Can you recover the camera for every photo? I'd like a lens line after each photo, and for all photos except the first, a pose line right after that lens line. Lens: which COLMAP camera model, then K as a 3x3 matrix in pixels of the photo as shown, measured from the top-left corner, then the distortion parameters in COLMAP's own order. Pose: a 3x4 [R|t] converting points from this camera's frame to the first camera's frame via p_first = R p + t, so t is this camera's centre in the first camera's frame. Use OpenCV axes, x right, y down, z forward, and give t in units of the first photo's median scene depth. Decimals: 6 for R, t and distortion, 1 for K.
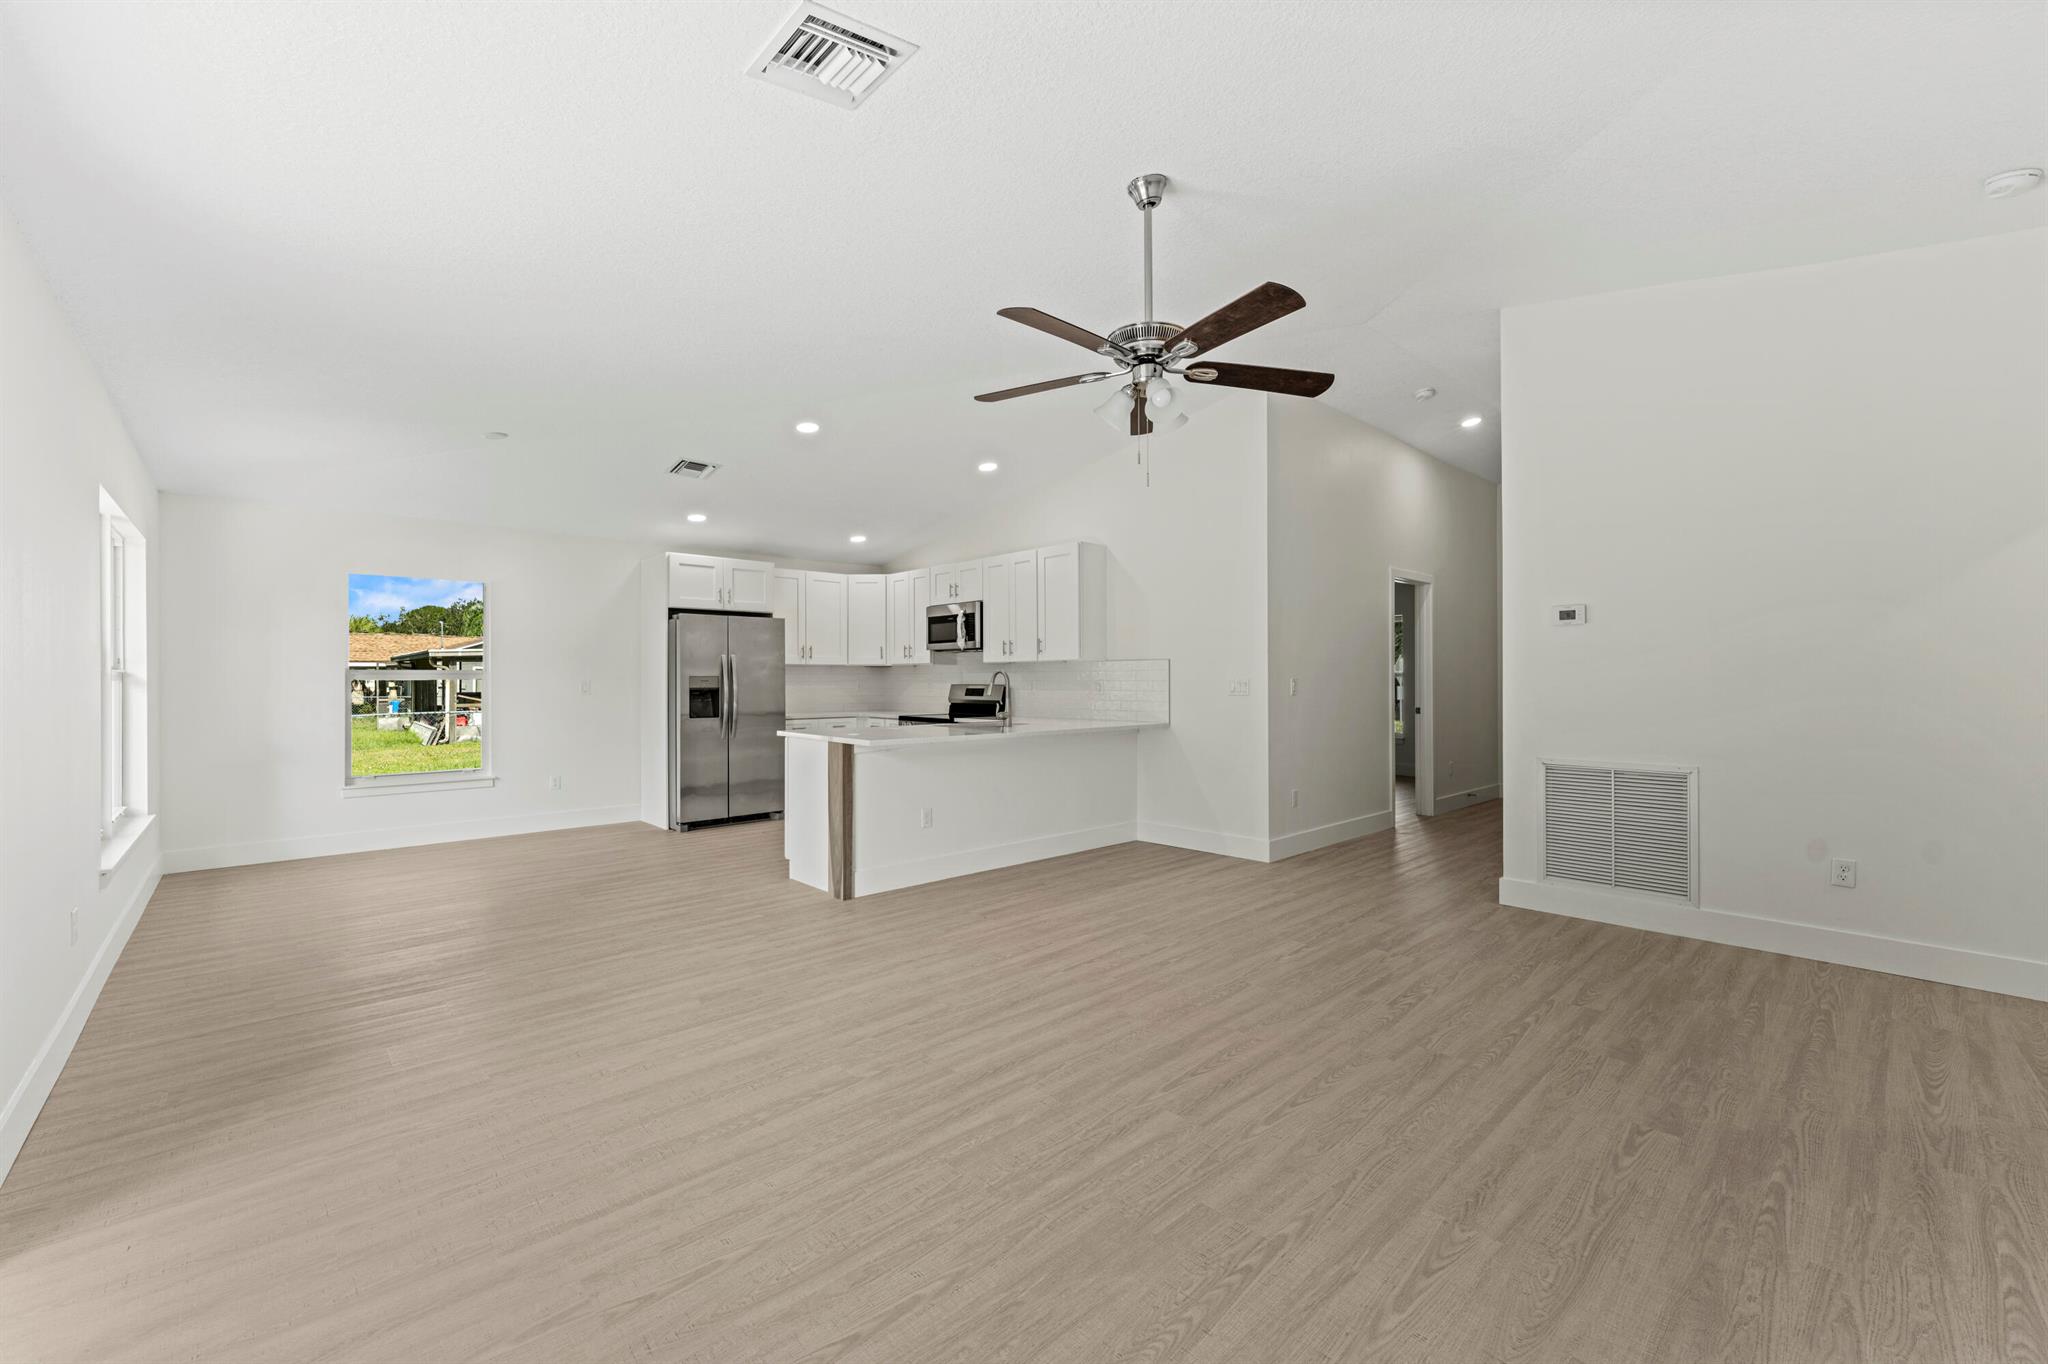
lens RADIAL K [[829.1, 0, 1030.2], [0, 829.1, 674.5], [0, 0, 1]] dist [-0.000715, -0.000770]
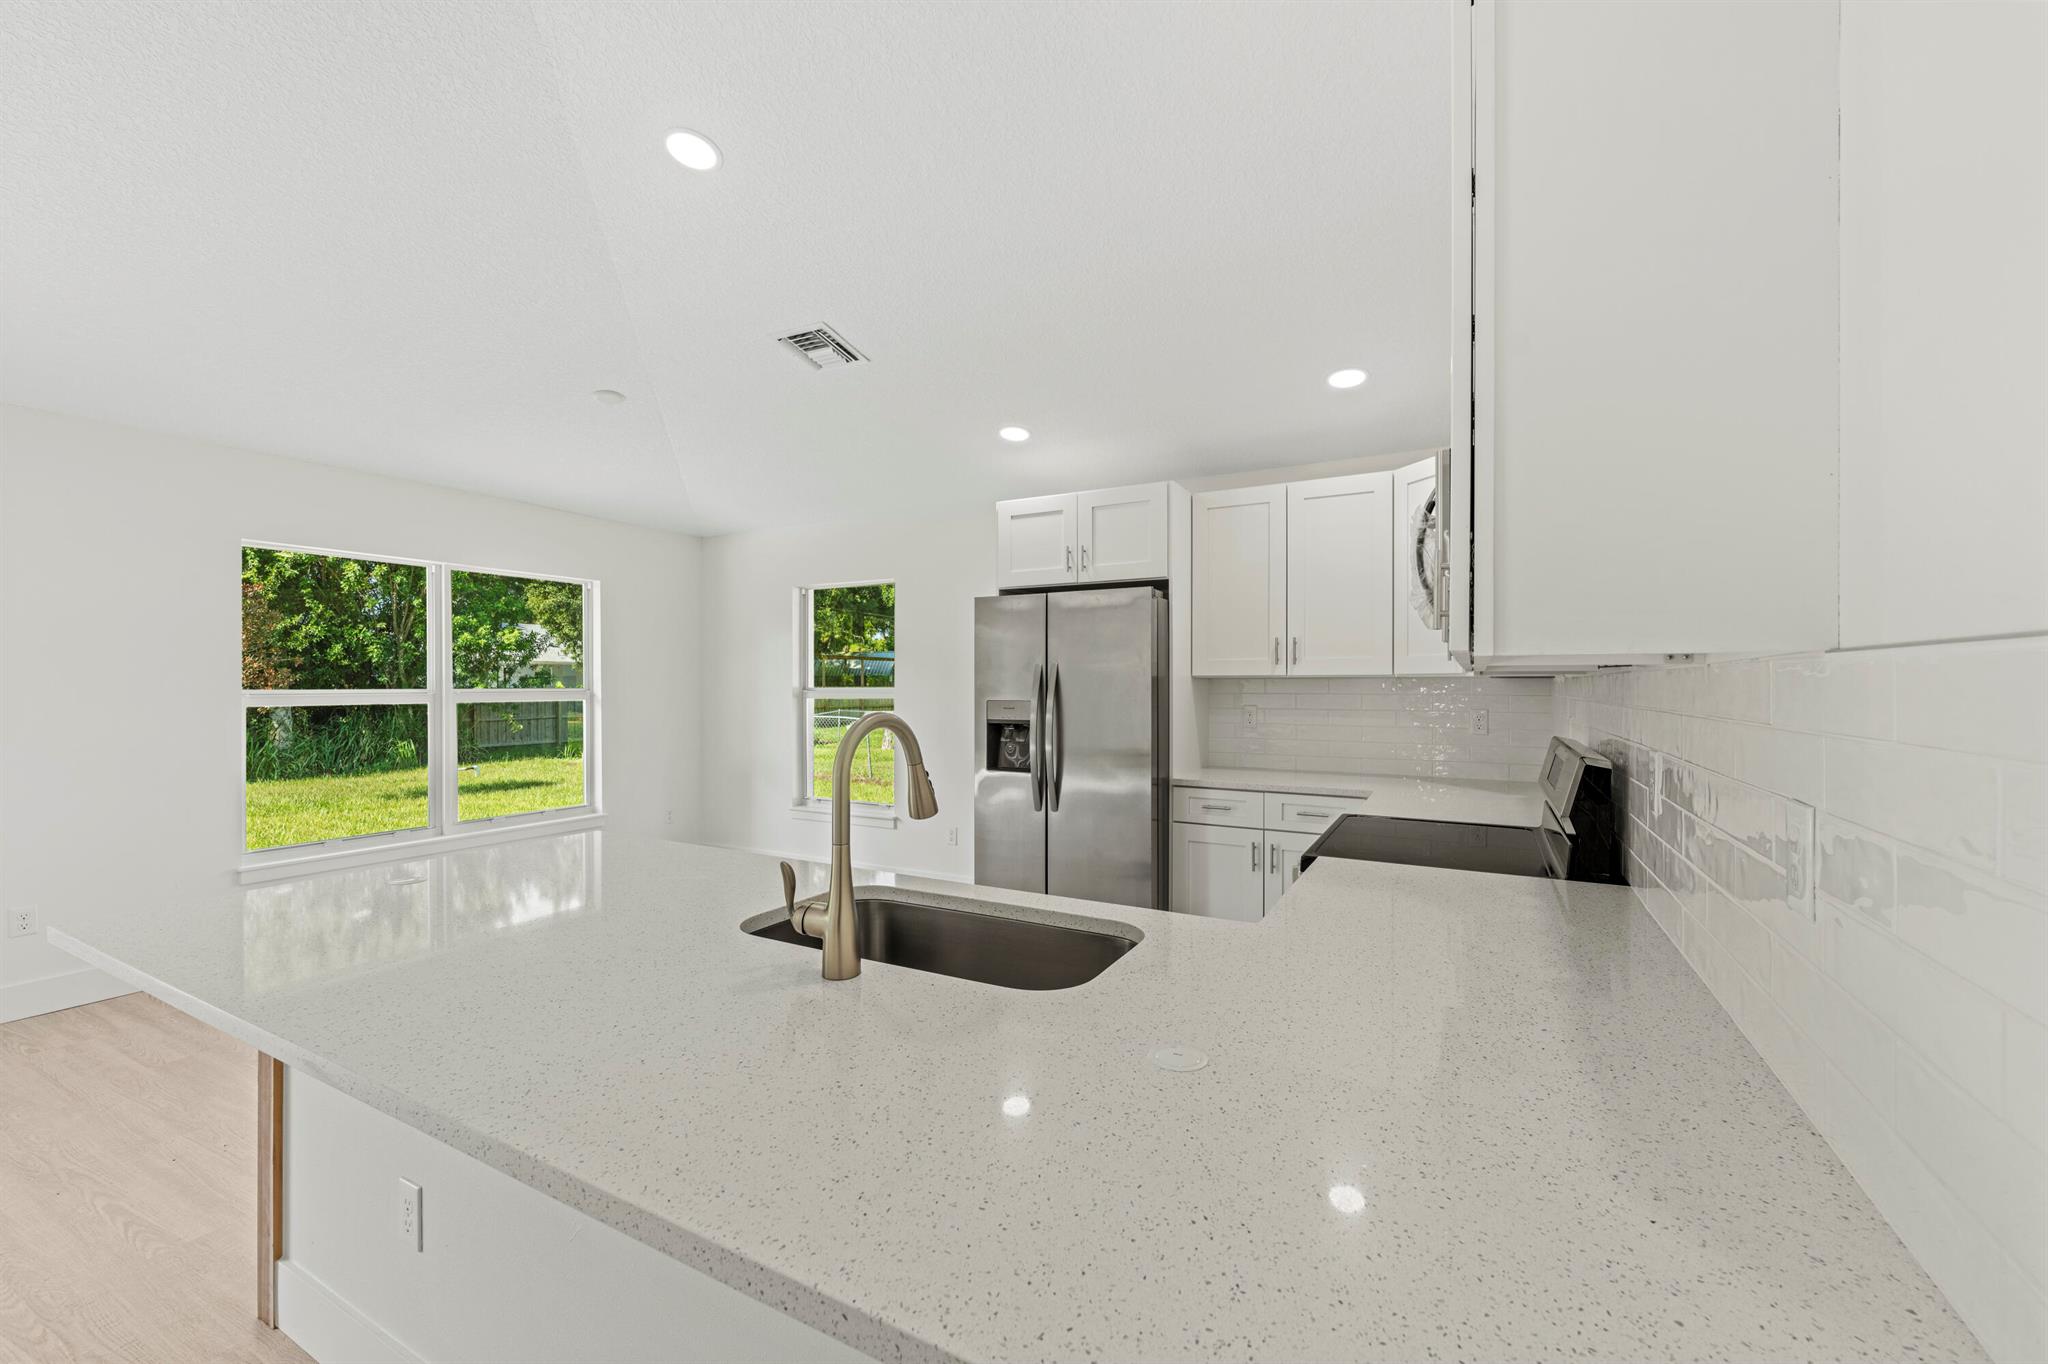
lens RADIAL K [[829.1, 0, 1010.6], [0, 829.1, 680.9], [0, 0, 1]] dist [-0.000715, -0.000770]
pose [[0.306133, 0.002806, -0.951985, 0.162970], [0.006079, 0.999970, 0.004902, -0.014588], [0.951969, -0.007288, 0.306107, 0.810992]]
